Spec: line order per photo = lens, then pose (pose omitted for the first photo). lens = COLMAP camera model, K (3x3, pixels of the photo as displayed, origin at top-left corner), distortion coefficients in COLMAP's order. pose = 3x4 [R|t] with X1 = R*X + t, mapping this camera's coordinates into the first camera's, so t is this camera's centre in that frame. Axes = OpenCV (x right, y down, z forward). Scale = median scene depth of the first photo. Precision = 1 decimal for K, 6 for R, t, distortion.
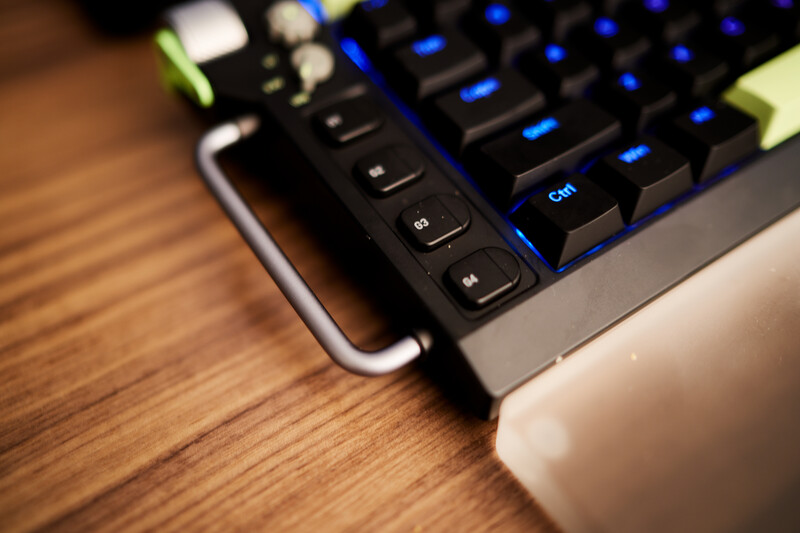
lens RADIAL K [[793.1, 0, 400.8], [0, 793.1, 266.8], [0, 0, 1]] dist [0.053087, 0.000000]
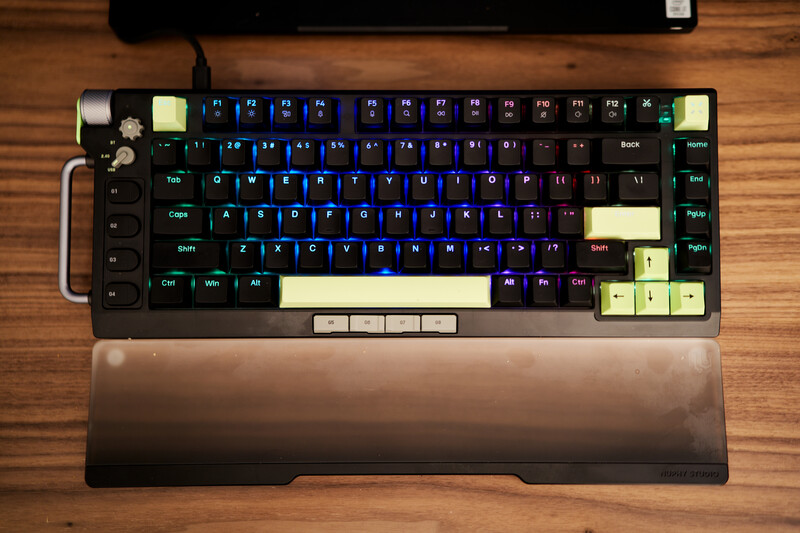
lens RADIAL K [[793.1, 0, 399.6], [0, 793.1, 266.1], [0, 0, 1]] dist [0.053087, 0.000000]
pose [[0.815507, 0.559252, -0.148947, 1.083092], [-0.442690, 0.768553, 0.461901, -1.495935], [0.372792, -0.310746, 0.874336, -0.732229]]
